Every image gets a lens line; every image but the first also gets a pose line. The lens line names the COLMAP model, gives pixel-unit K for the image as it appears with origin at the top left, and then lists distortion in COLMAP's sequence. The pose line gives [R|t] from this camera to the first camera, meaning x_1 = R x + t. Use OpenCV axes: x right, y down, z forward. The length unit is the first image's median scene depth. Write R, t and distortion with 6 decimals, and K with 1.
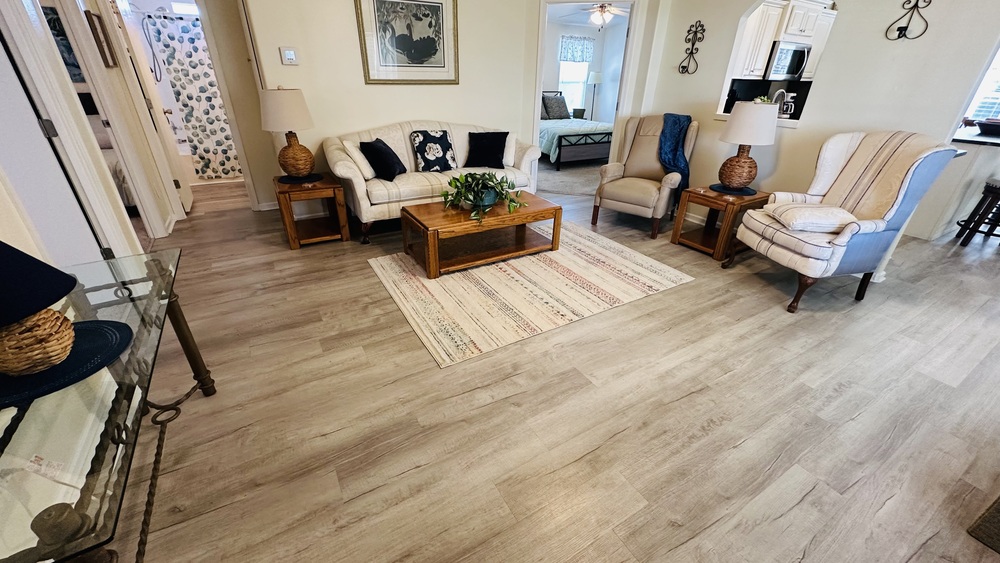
lens RADIAL K [[398.0, 0, 501.0], [0, 398.0, 281.5], [0, 0, 1]] dist [-0.002224, 0.001035]
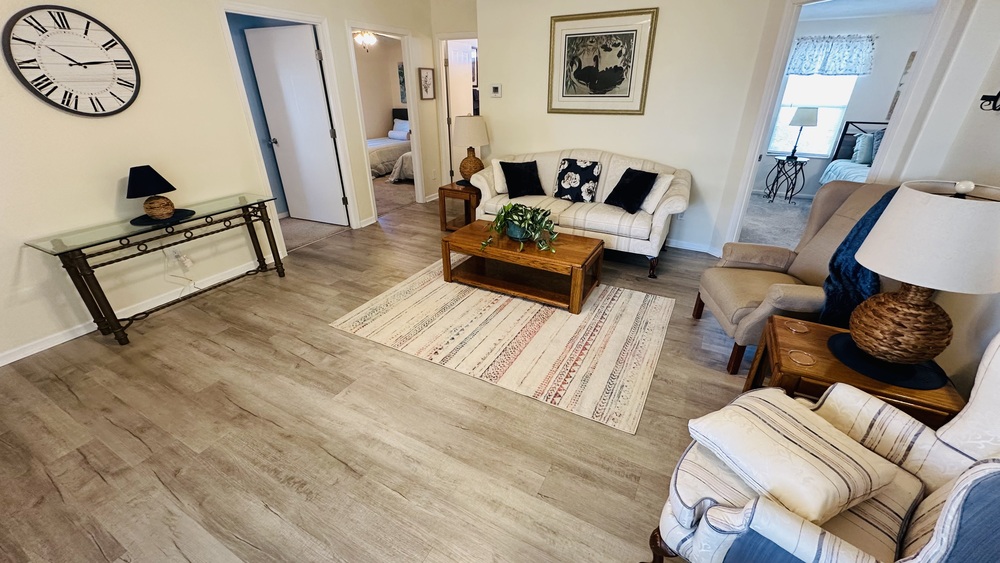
lens RADIAL K [[398.0, 0, 500.4], [0, 398.0, 282.3], [0, 0, 1]] dist [-0.002224, 0.001035]
pose [[0.512313, 0.362581, -0.778505, 0.830644], [-0.384189, 0.907499, 0.169834, -0.267194], [0.768071, 0.212086, 0.604224, 0.426064]]
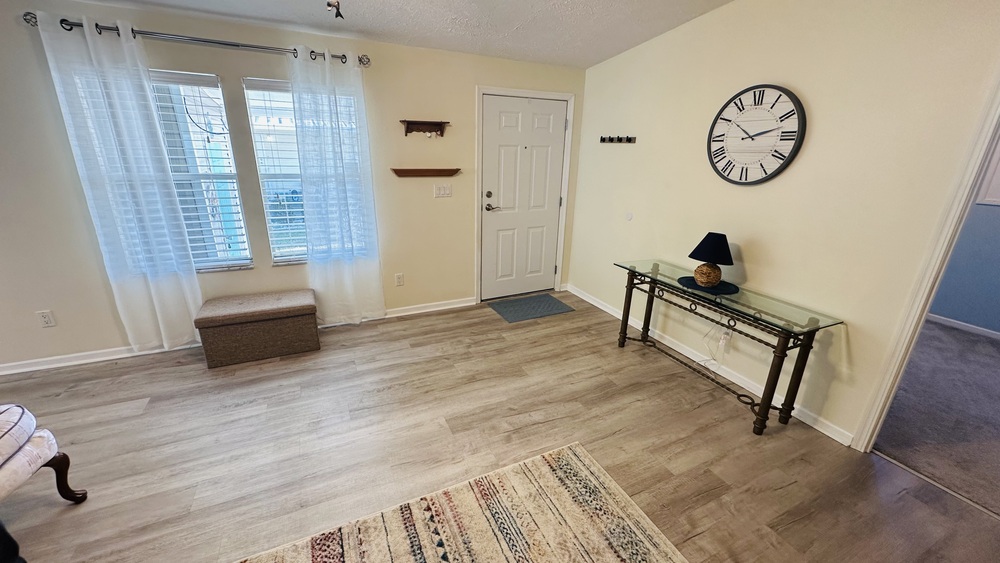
lens RADIAL K [[398.0, 0, 499.4], [0, 398.0, 281.3], [0, 0, 1]] dist [-0.002224, 0.001035]
pose [[-0.994352, -0.078988, 0.070885, 0.012916], [-0.003209, 0.689969, 0.723832, -0.609776], [-0.106082, 0.719516, -0.686326, 1.033103]]
